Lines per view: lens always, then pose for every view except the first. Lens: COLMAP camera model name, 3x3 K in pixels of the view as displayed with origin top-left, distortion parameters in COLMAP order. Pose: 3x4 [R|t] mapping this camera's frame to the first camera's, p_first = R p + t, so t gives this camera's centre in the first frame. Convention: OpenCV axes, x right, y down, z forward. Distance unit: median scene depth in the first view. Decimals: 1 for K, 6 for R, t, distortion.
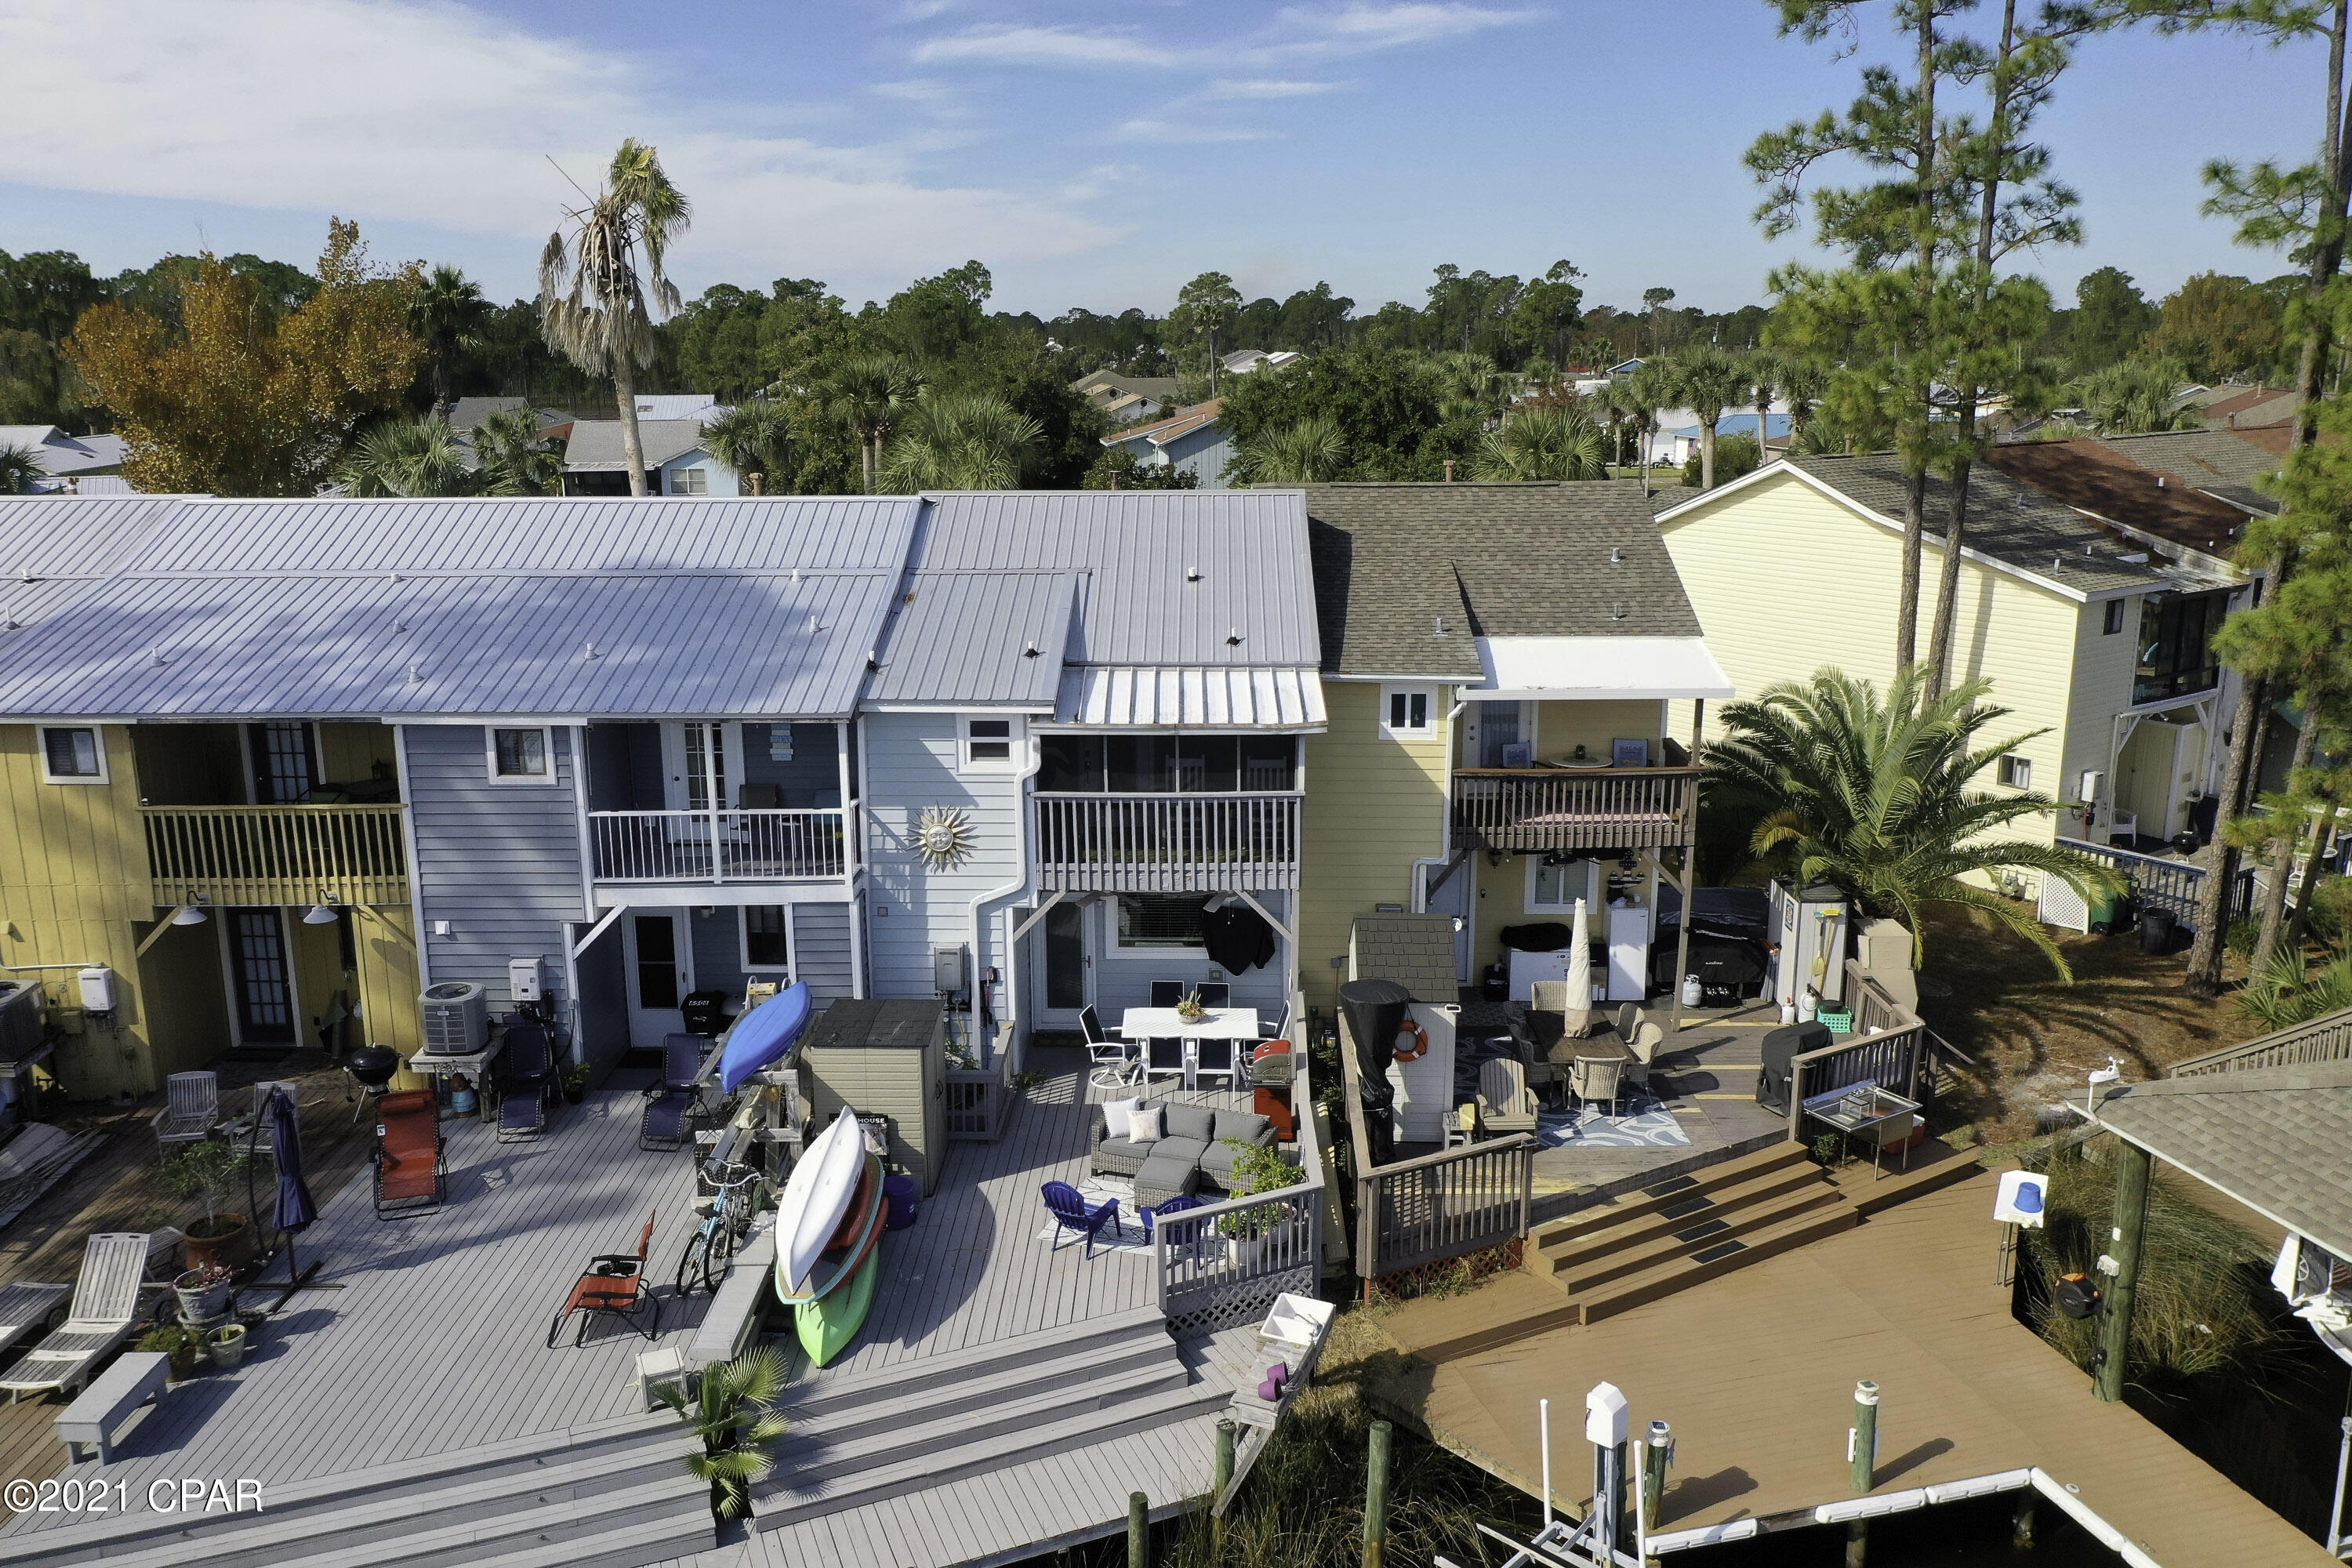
lens RADIAL K [[1835.7, 0, 1174.9], [0, 1835.7, 778.8], [0, 0, 1]] dist [0.010990, -0.009229]
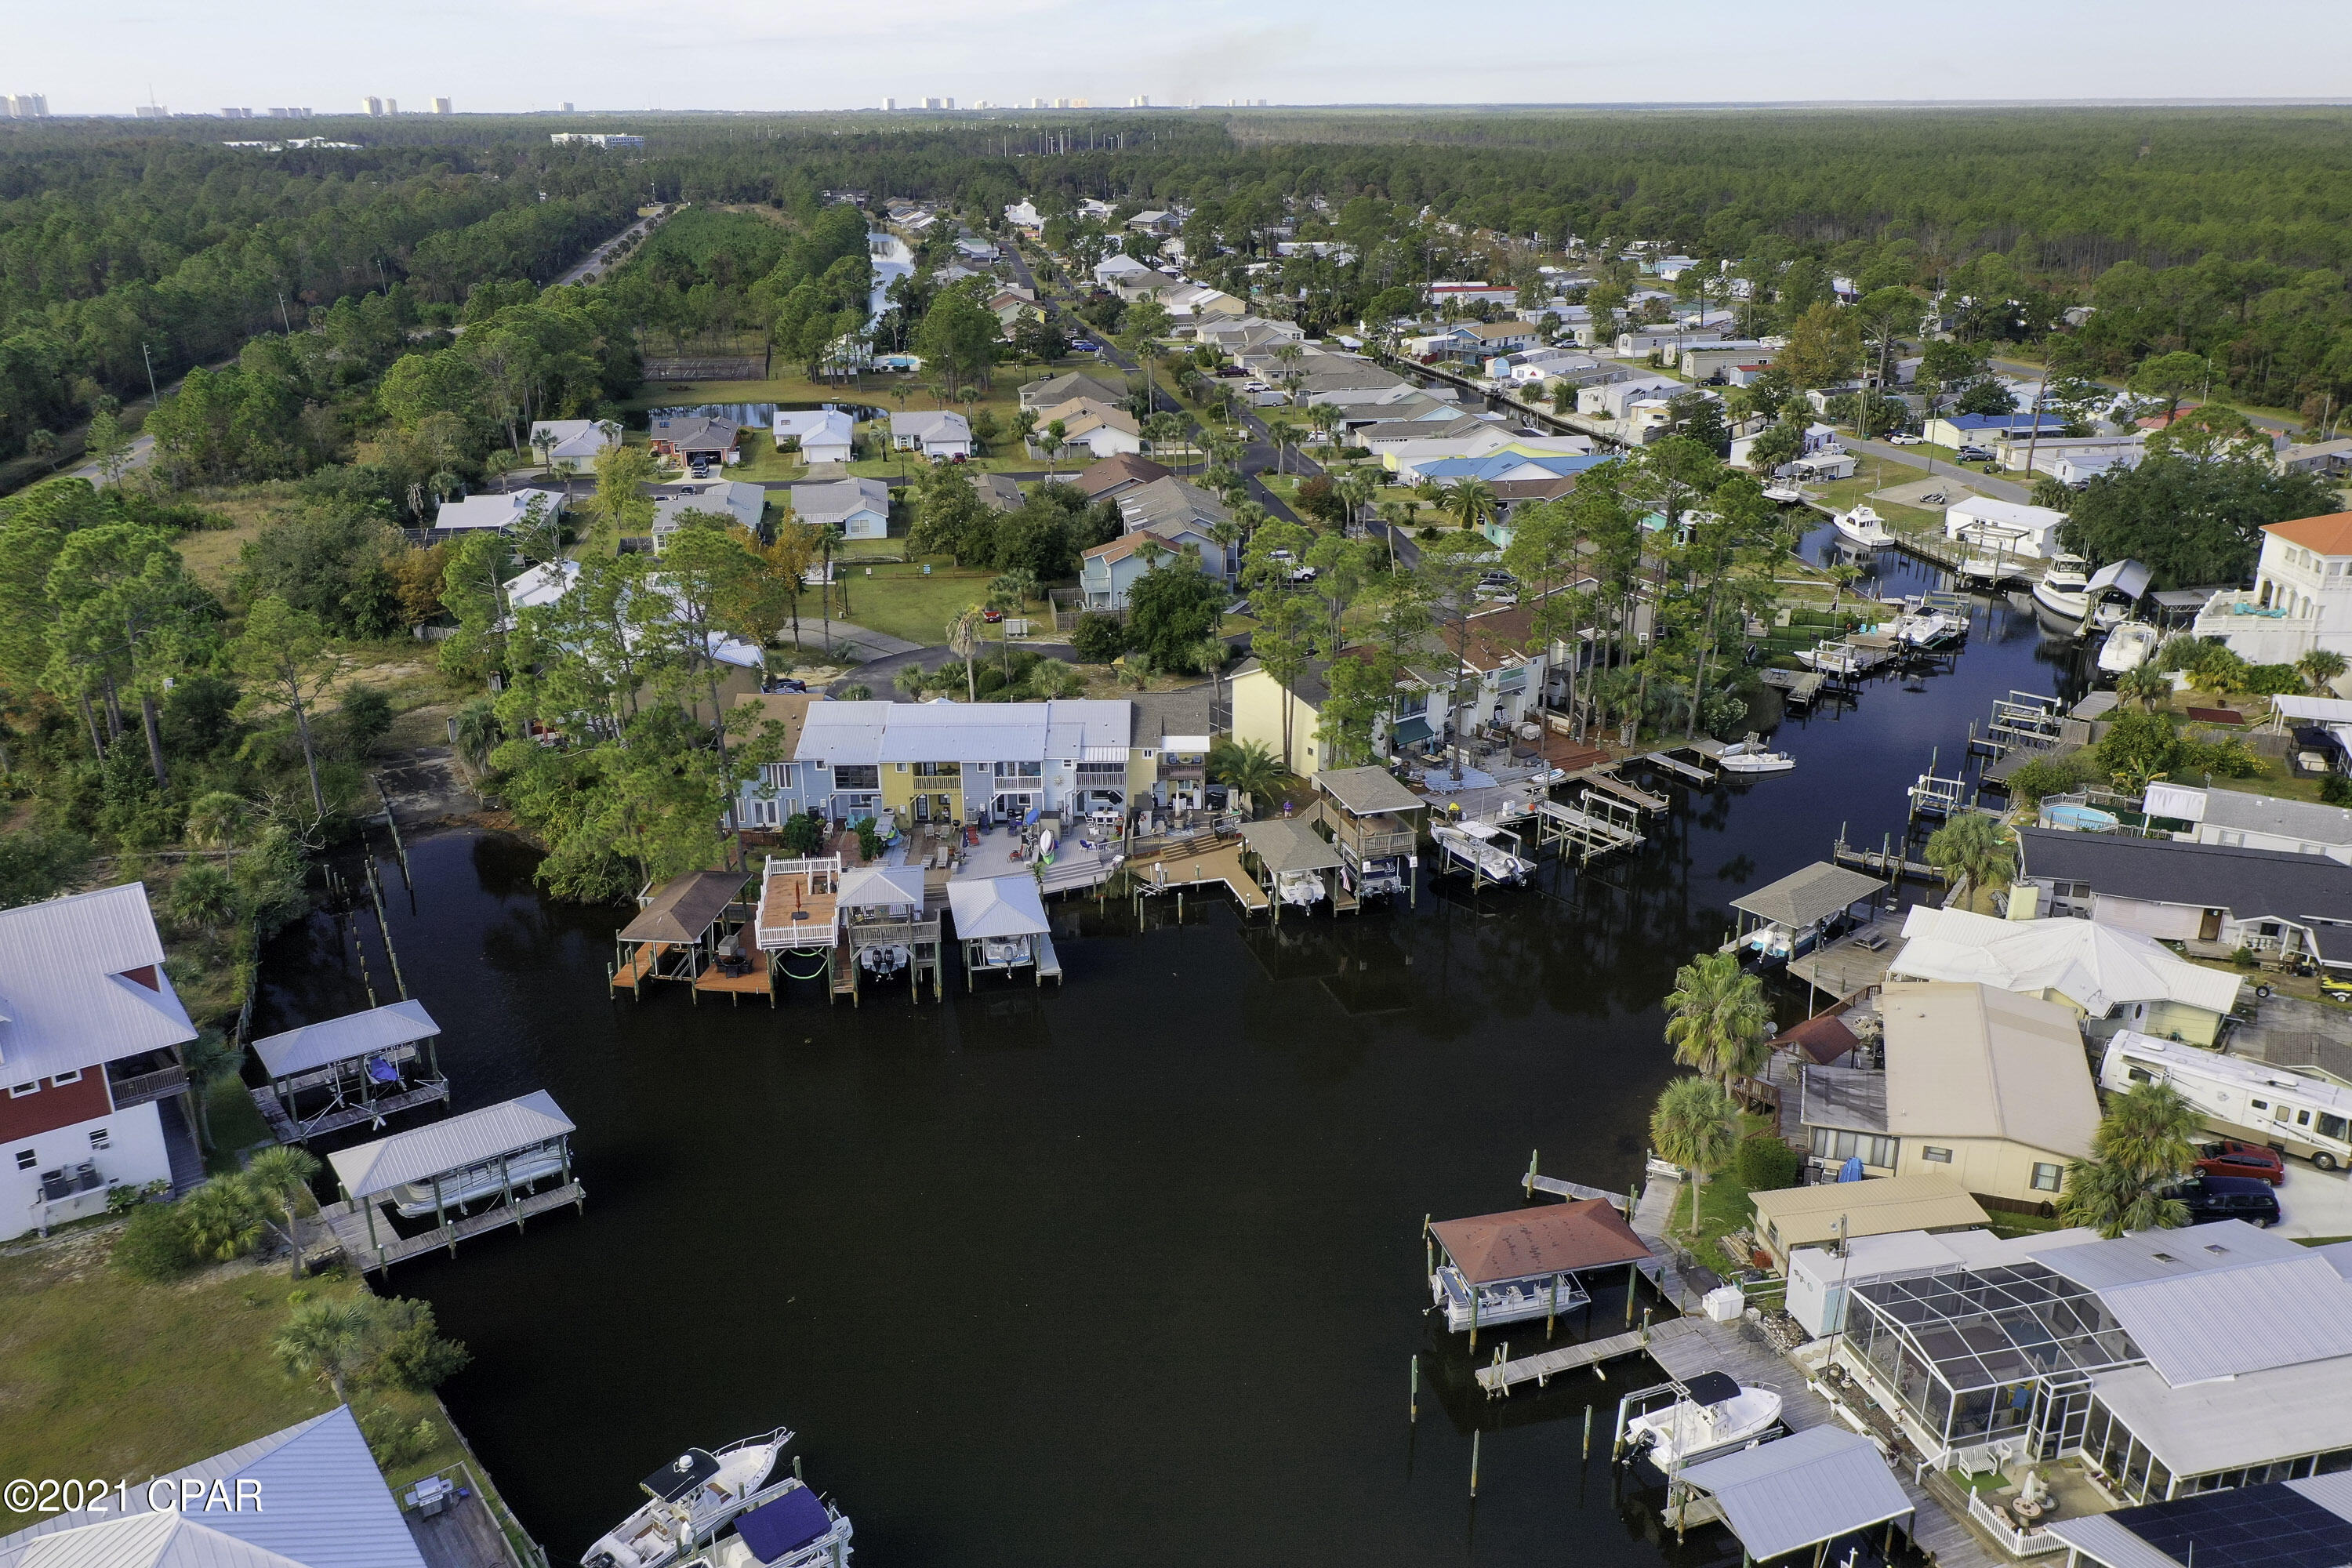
lens RADIAL K [[1835.7, 0, 1177.3], [0, 1835.7, 783.9], [0, 0, 1]] dist [0.010990, -0.009229]
pose [[0.999865, -0.007107, 0.014831, 0.144531], [0.005393, 0.993632, 0.112545, -0.571003], [-0.015537, -0.112450, 0.993536, -4.418311]]
